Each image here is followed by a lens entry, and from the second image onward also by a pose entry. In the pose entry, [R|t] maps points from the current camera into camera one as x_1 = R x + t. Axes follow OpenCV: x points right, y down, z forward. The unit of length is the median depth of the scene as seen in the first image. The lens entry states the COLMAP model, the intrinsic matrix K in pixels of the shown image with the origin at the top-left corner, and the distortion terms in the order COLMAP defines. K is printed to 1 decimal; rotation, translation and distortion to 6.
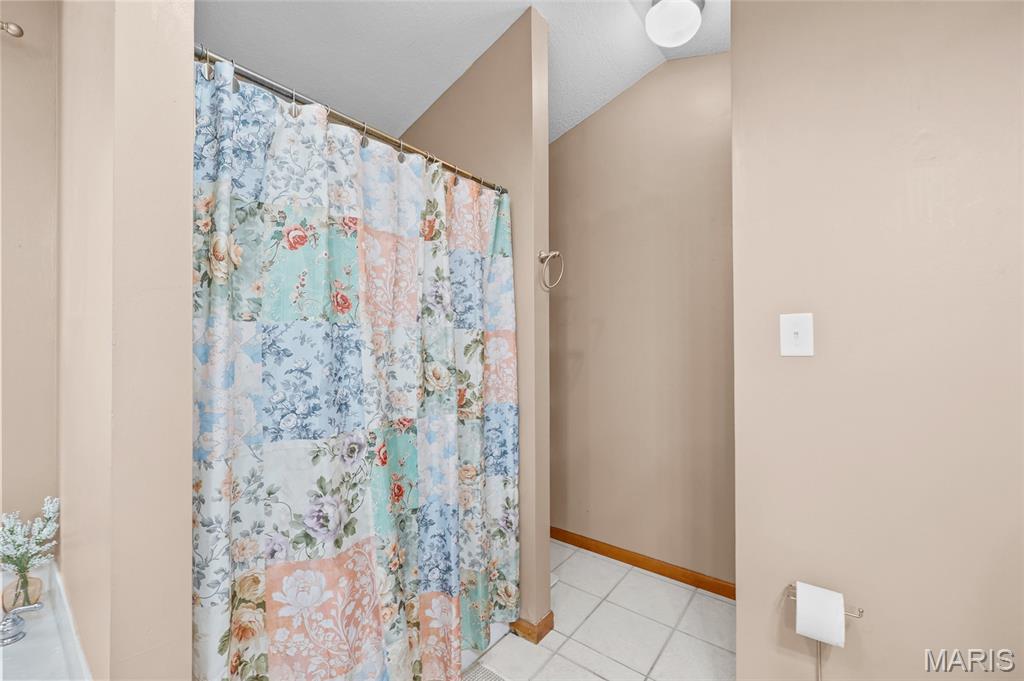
lens RADIAL K [[413.0, 0, 512.3], [0, 413.0, 340.2], [0, 0, 1]] dist [-0.000245, 0.000563]
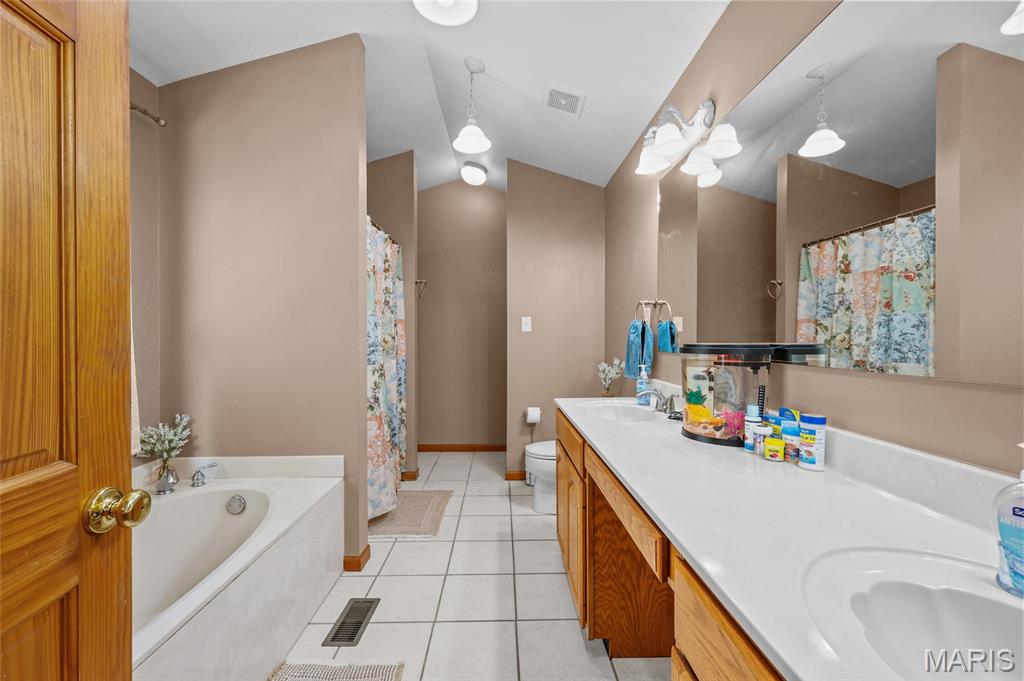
lens RADIAL K [[413.0, 0, 511.5], [0, 413.0, 338.5], [0, 0, 1]] dist [-0.000245, 0.000563]
pose [[0.770549, 0.000117, 0.637381, -1.185446], [-0.010843, 0.999858, 0.012925, 0.047624], [-0.637289, -0.016870, 0.770441, -1.110115]]
